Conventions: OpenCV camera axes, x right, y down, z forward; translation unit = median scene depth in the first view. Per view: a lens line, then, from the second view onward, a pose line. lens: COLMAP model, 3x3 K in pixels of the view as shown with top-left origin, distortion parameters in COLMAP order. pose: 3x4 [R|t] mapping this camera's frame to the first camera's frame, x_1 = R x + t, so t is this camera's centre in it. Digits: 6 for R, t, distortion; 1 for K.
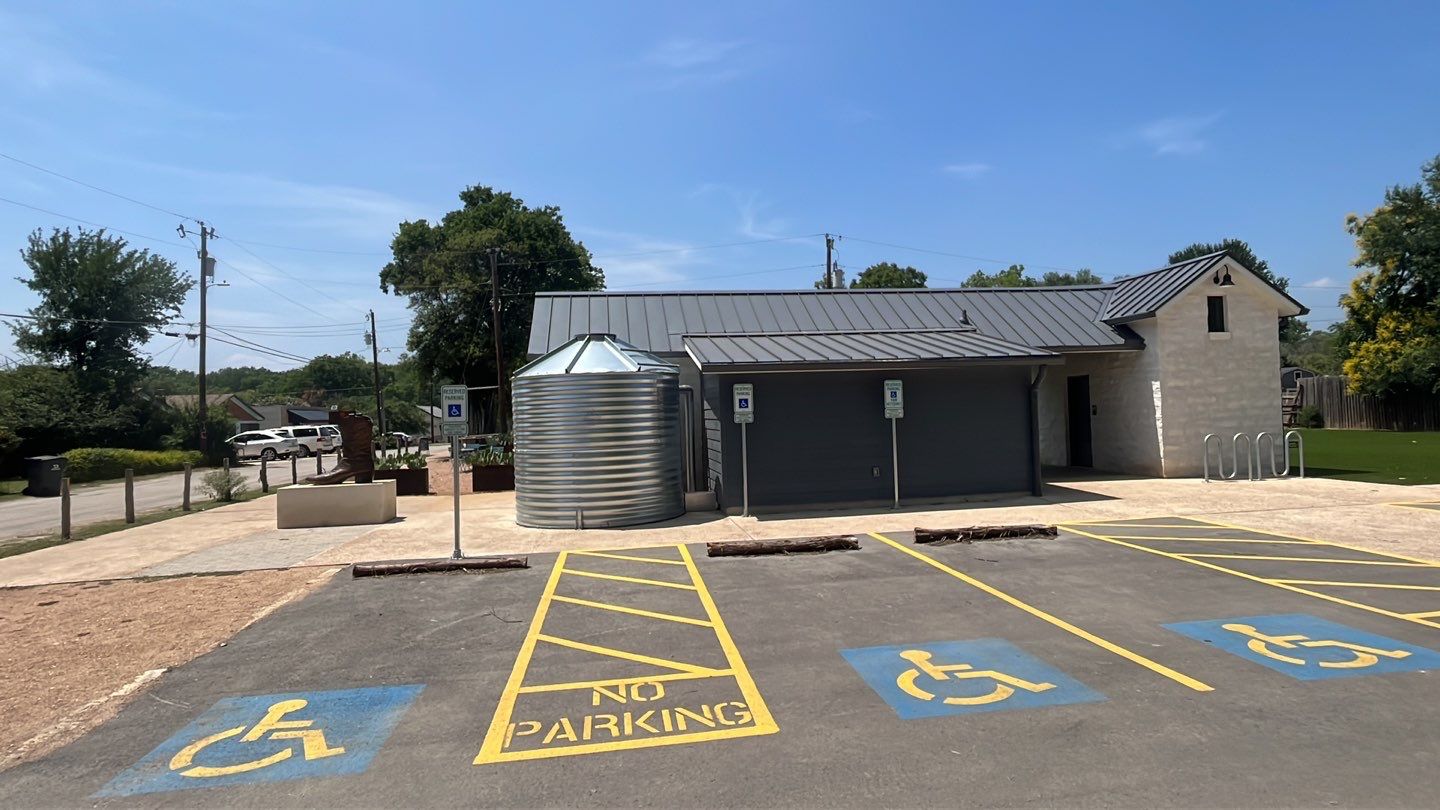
lens RADIAL K [[749.5, 0, 724.1], [0, 749.5, 401.4], [0, 0, 1]] dist [-0.002075, 0.002812]
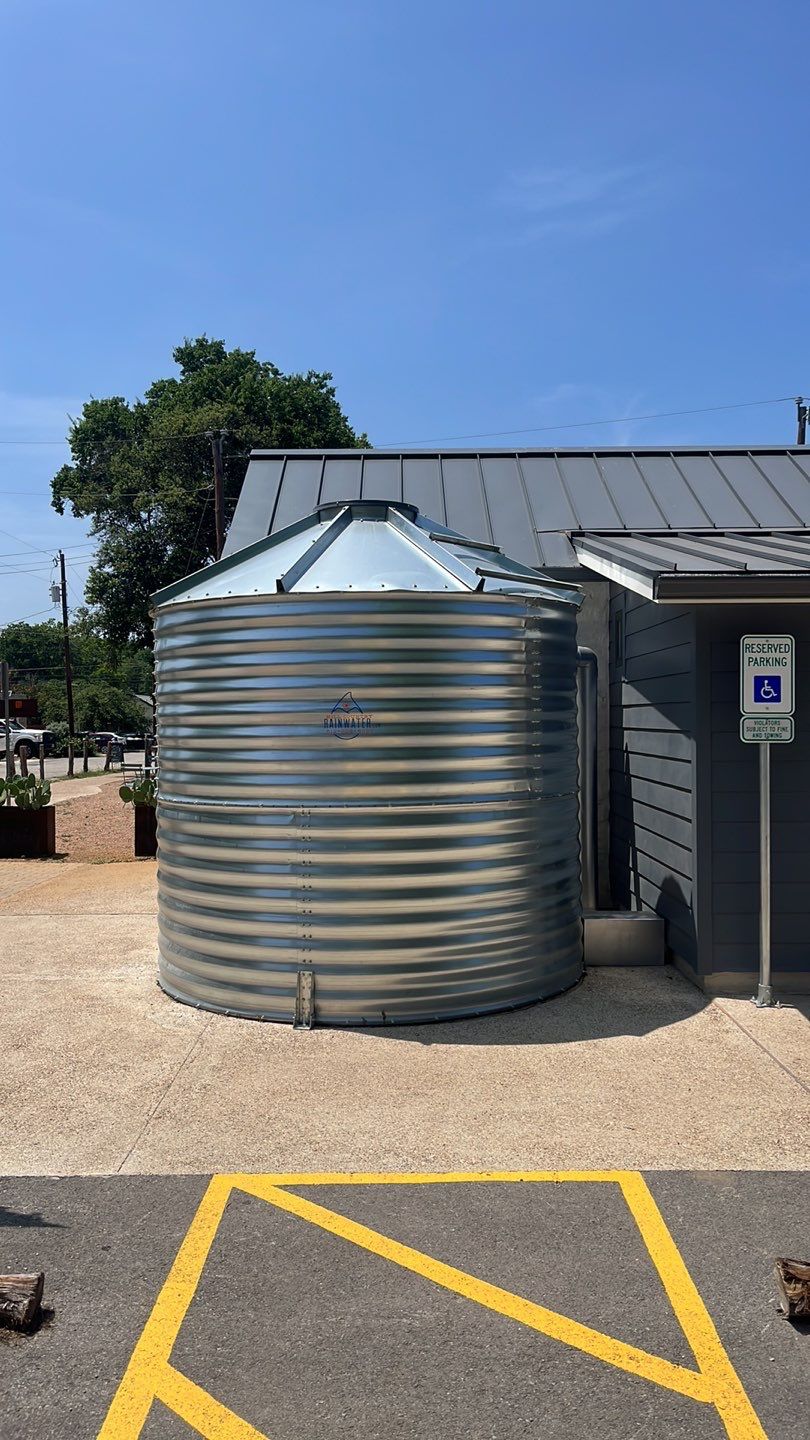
lens RADIAL K [[1088.4, 0, 401.1], [0, 1088.4, 726.7], [0, 0, 1]] dist [0.063663, -0.075207]
pose [[0.987537, 0.026895, -0.155069, -0.060518], [-0.022668, 0.999323, 0.028961, 0.008821], [0.155743, -0.025085, 0.987479, 0.425961]]
